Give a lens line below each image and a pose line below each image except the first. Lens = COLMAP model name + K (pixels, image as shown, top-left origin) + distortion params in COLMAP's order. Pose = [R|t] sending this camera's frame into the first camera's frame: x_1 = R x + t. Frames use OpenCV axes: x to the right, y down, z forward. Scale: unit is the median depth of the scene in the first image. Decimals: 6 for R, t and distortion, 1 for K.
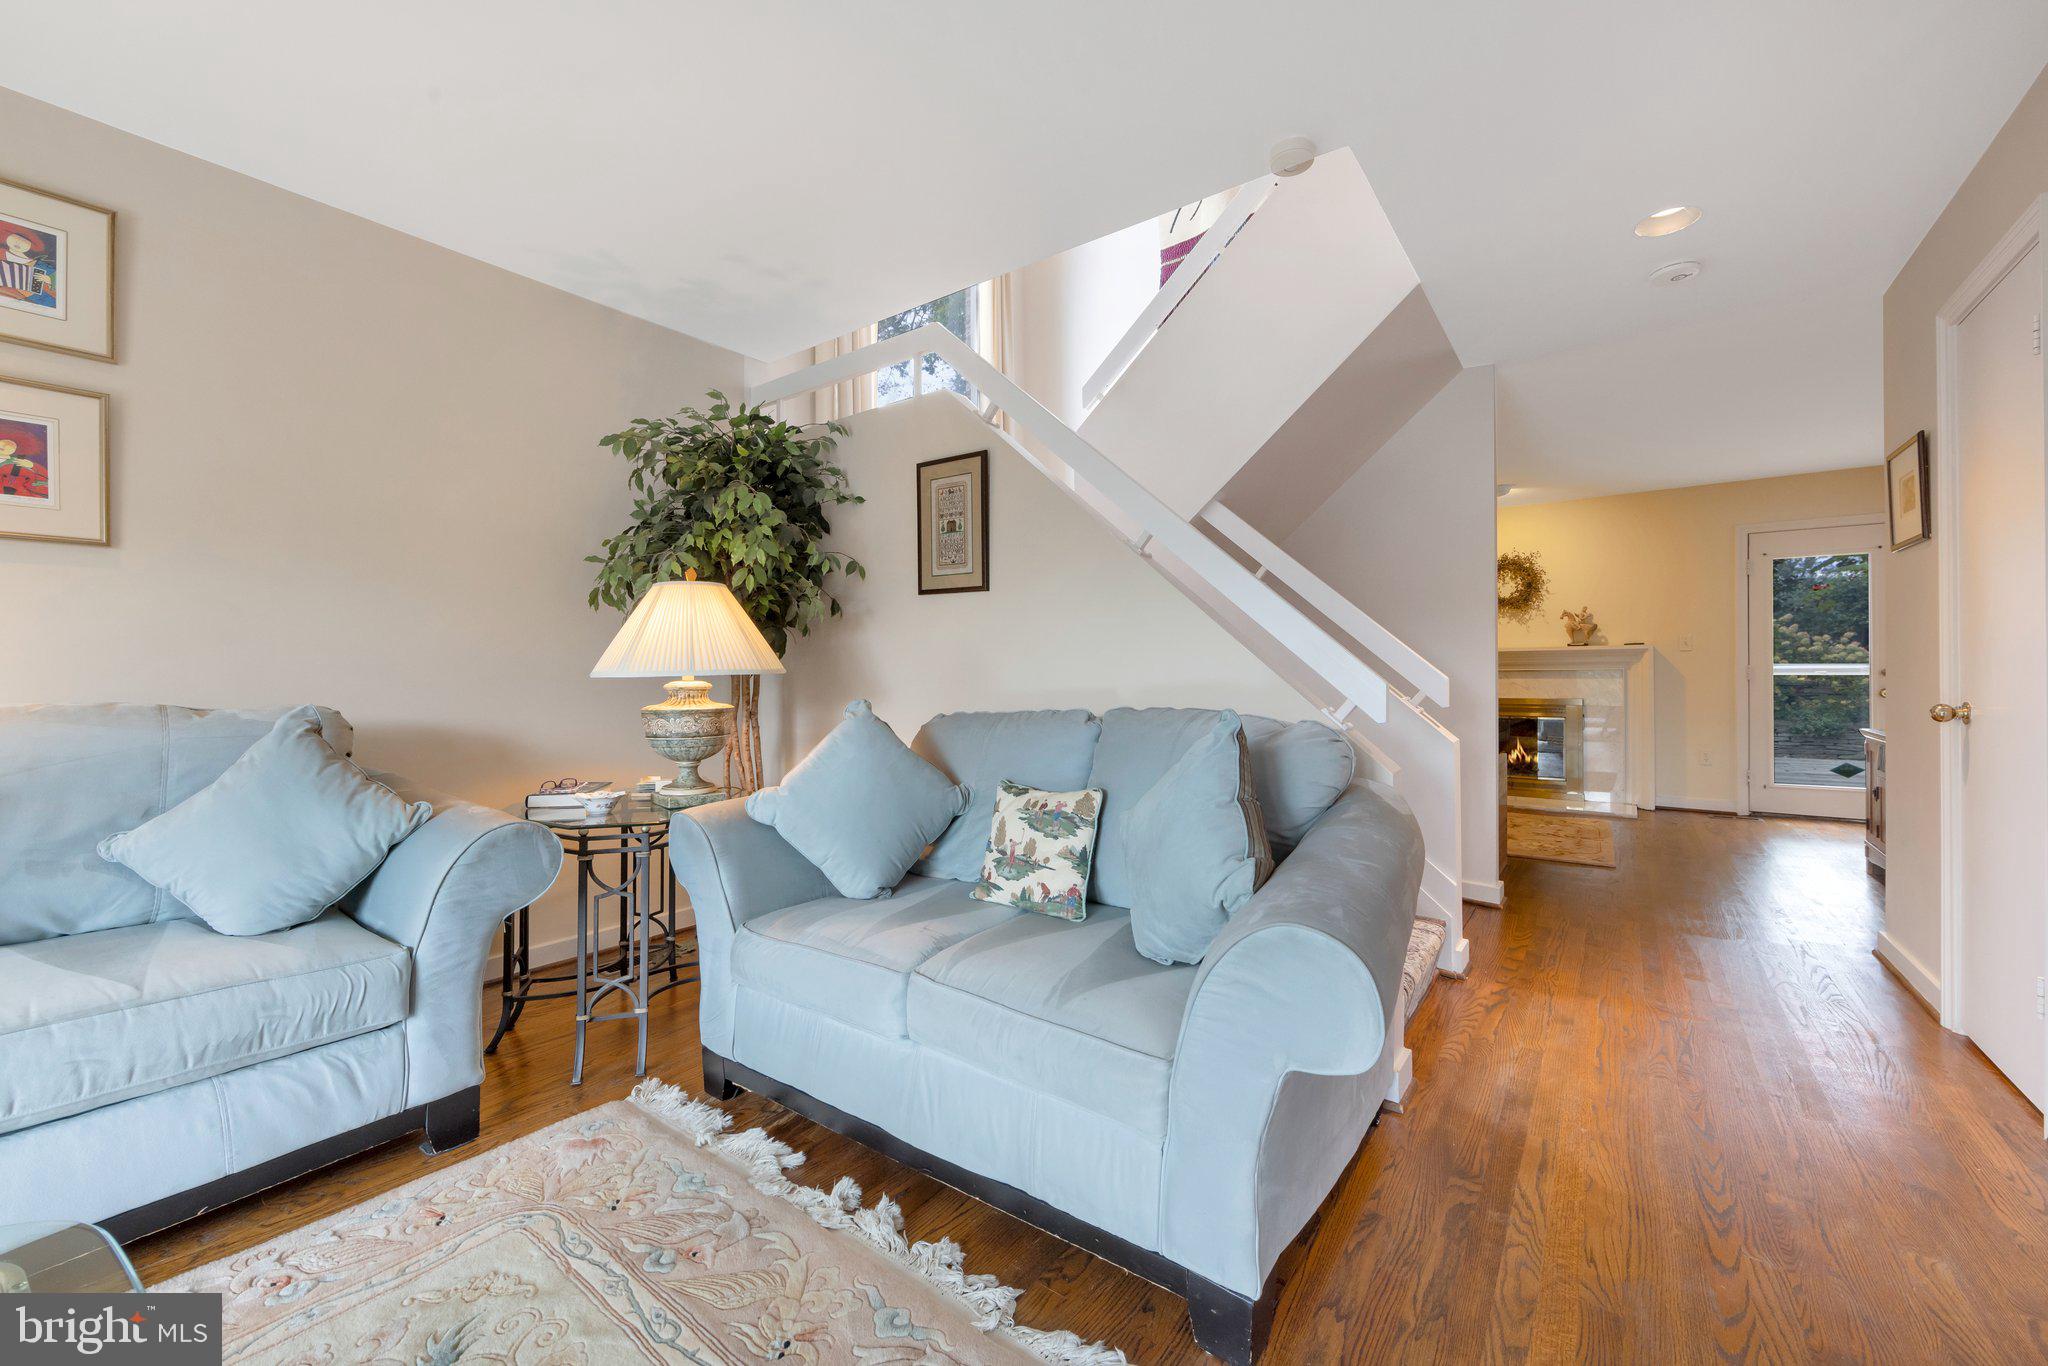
lens RADIAL K [[802.3, 0, 1025.6], [0, 802.3, 675.5], [0, 0, 1]] dist [-0.002014, -0.000517]
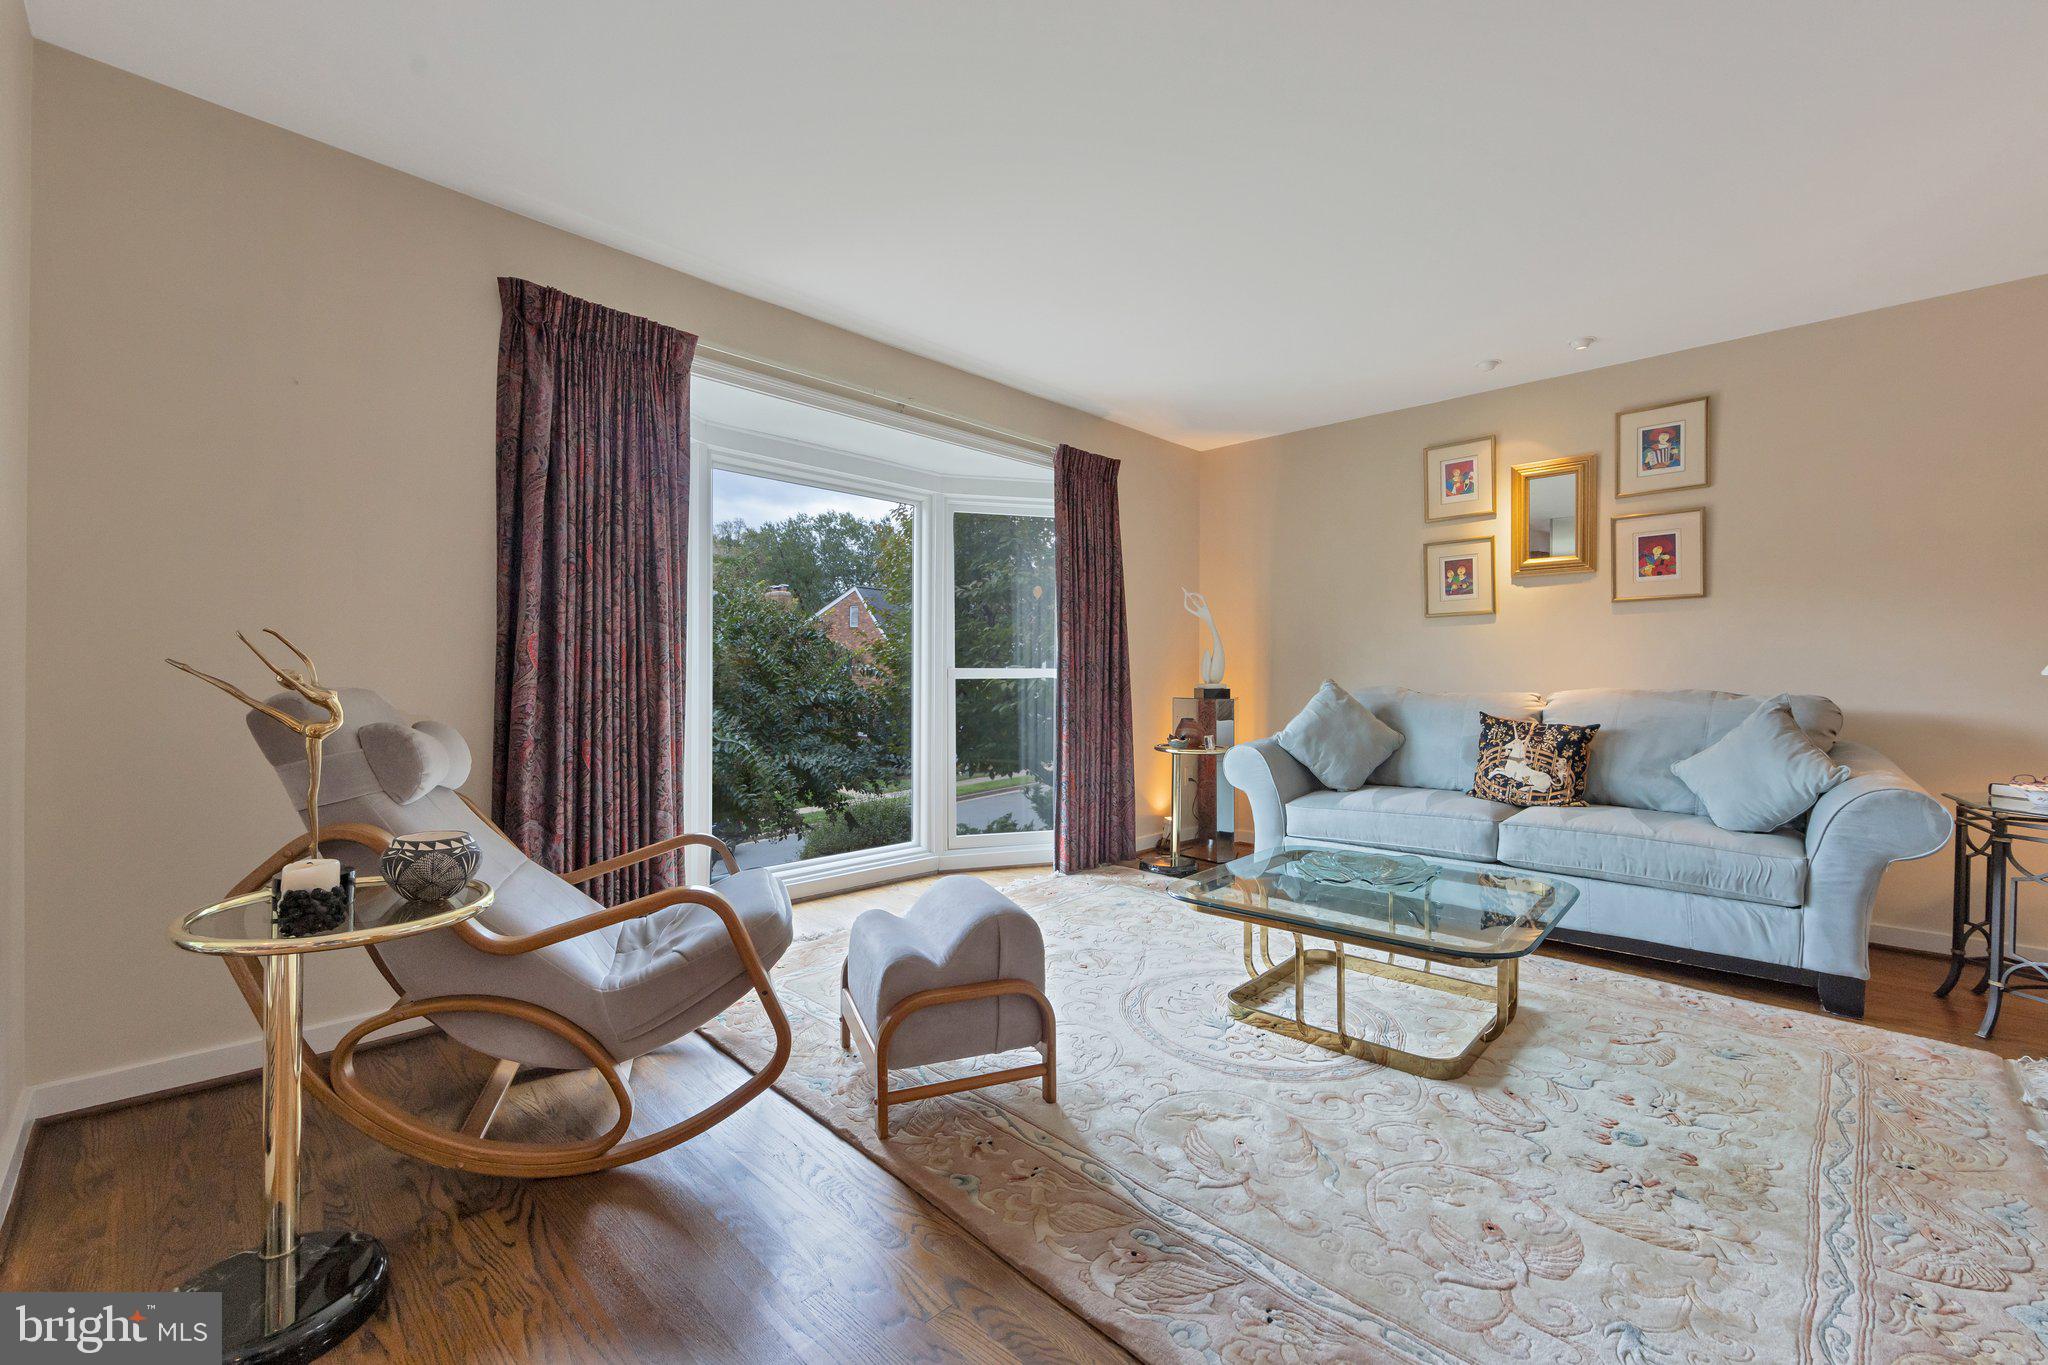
lens RADIAL K [[837.2, 0, 1034.2], [0, 837.2, 677.7], [0, 0, 1]] dist [-0.003177, -0.000701]
pose [[-0.129528, 0.001892, -0.991574, 0.868097], [-0.003064, 0.999993, 0.002308, 0.009281], [0.991571, 0.003337, -0.129521, -0.189887]]
